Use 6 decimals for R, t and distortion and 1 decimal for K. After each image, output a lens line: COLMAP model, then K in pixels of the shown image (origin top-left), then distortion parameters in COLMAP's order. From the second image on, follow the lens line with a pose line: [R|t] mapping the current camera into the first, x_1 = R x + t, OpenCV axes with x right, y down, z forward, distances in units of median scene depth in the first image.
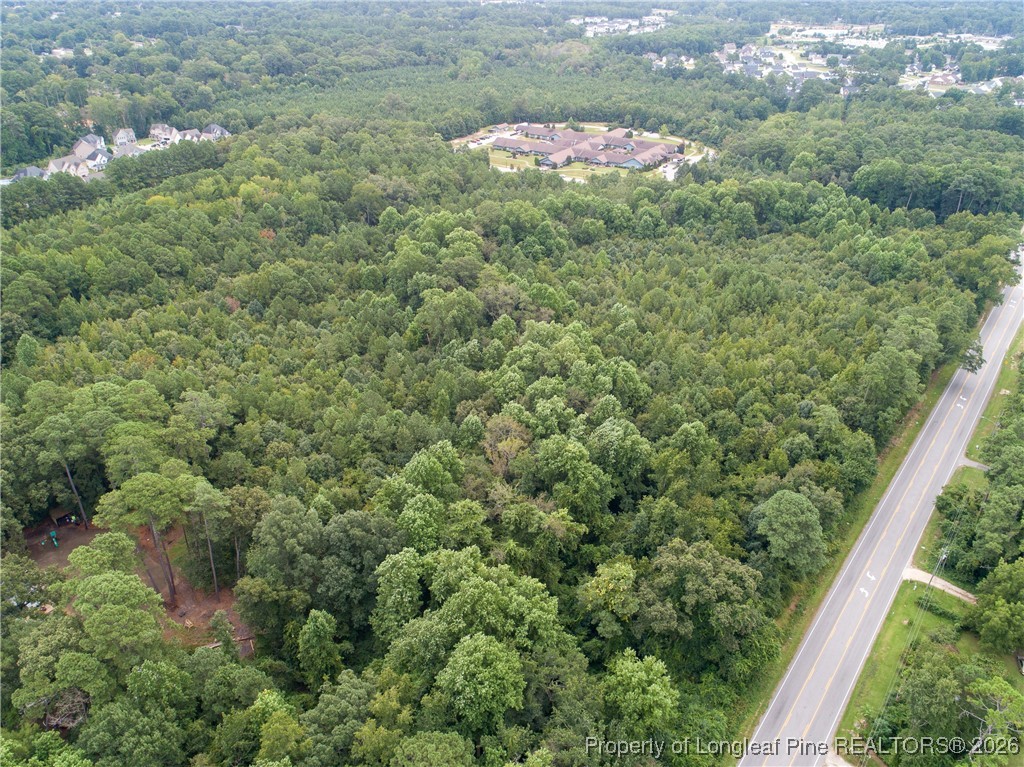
lens RADIAL K [[772.9, 0, 510.8], [0, 772.9, 384.8], [0, 0, 1]] dist [-0.021949, 0.010887]
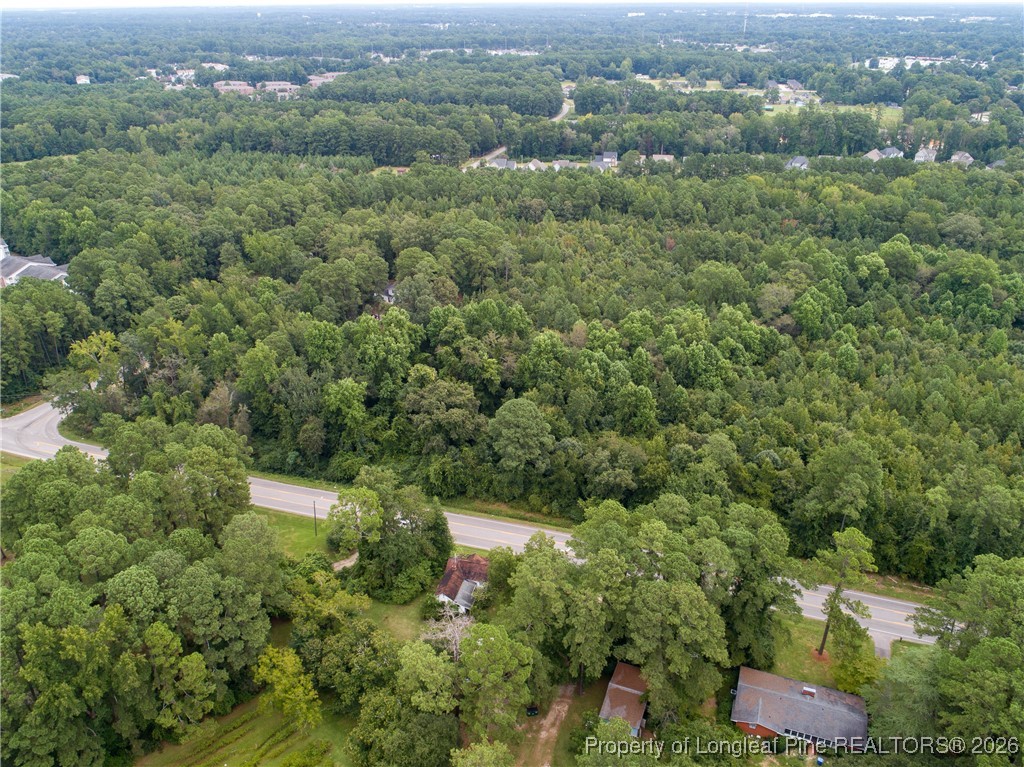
lens RADIAL K [[772.9, 0, 510.4], [0, 772.9, 382.6], [0, 0, 1]] dist [-0.021949, 0.010887]
pose [[0.311200, 0.416631, -0.854151, 0.418945], [-0.458052, 0.853250, 0.249305, -0.056377], [0.832672, 0.313662, 0.456370, 0.123596]]
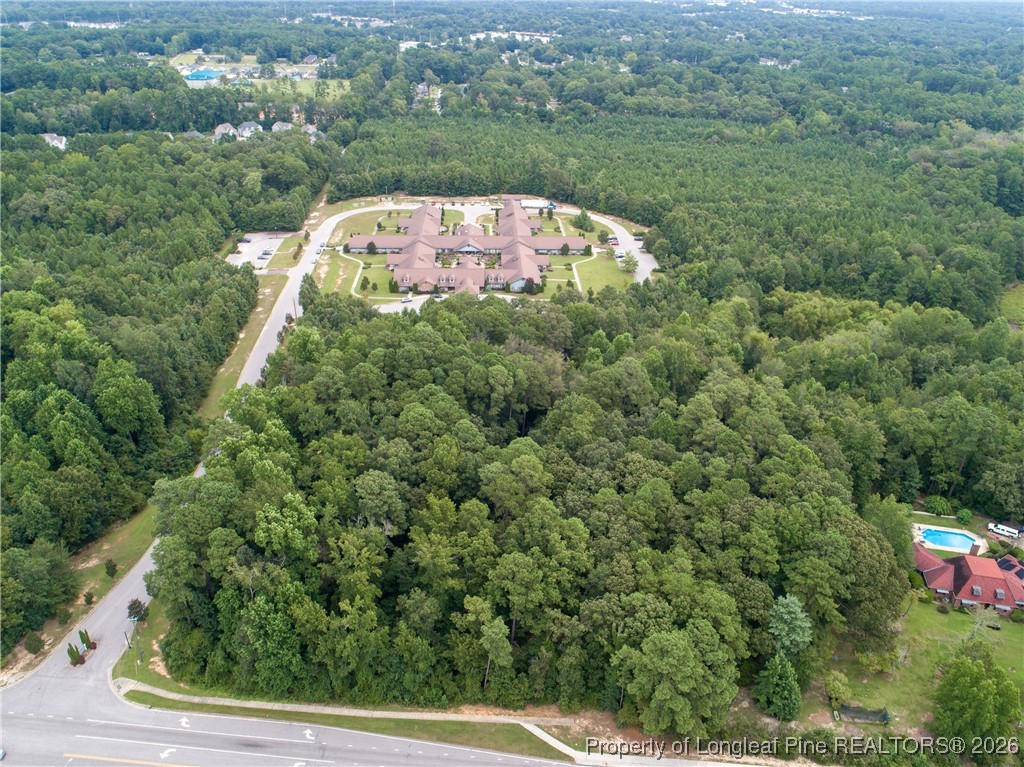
lens RADIAL K [[772.9, 0, 508.3], [0, 772.9, 387.3], [0, 0, 1]] dist [-0.021949, 0.010887]
pose [[0.551037, 0.400151, -0.732283, 0.725850], [-0.422752, 0.890450, 0.168463, -0.350153], [0.719471, 0.216745, 0.659835, 0.636845]]
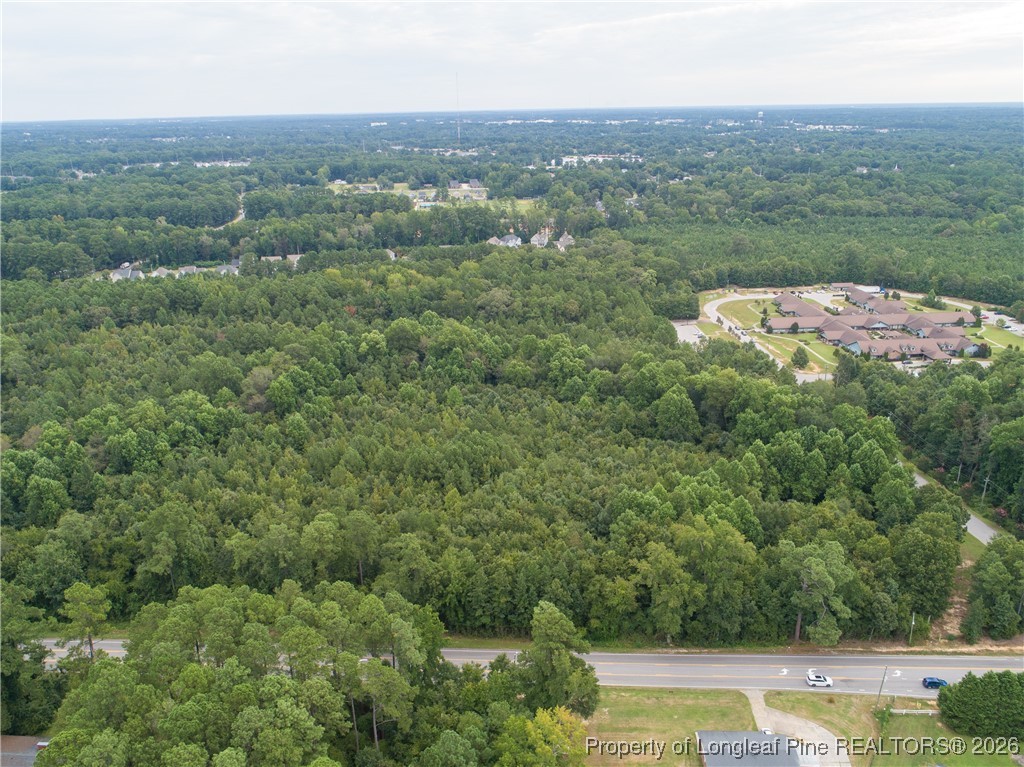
lens RADIAL K [[772.9, 0, 508.4], [0, 772.9, 384.3], [0, 0, 1]] dist [-0.021949, 0.010887]
pose [[0.566859, 0.263267, -0.780616, 0.552579], [-0.383693, 0.922884, 0.032622, -0.145170], [0.729007, 0.281025, 0.624159, 0.280248]]
